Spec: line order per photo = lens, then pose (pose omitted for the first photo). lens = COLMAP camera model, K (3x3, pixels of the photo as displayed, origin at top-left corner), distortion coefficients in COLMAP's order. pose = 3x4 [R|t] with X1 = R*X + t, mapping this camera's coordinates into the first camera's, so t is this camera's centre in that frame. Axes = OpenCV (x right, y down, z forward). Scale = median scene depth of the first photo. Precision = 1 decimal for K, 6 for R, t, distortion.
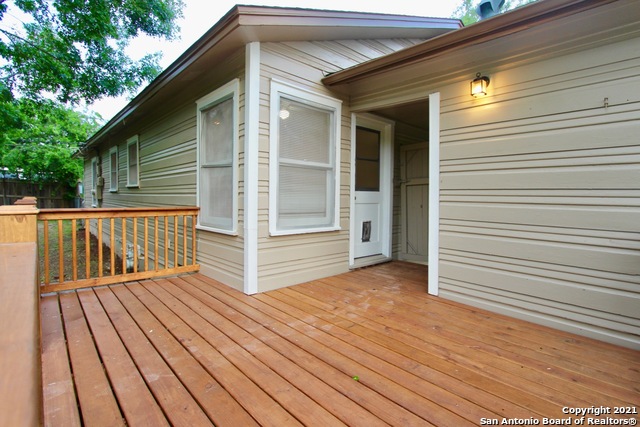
lens RADIAL K [[309.7, 0, 320.4], [0, 309.7, 211.2], [0, 0, 1]] dist [0.002166, 0.000402]
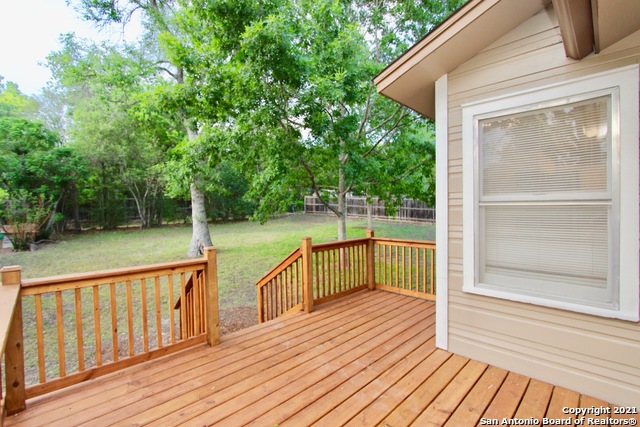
lens RADIAL K [[293.9, 0, 320.0], [0, 293.9, 213.5], [0, 0, 1]] dist [-0.013829, 0.000215]
pose [[0.044159, 0.004726, -0.999013, 0.622188], [-0.027592, 0.999613, 0.003509, -0.124669], [0.998643, 0.027410, 0.044273, 0.581414]]
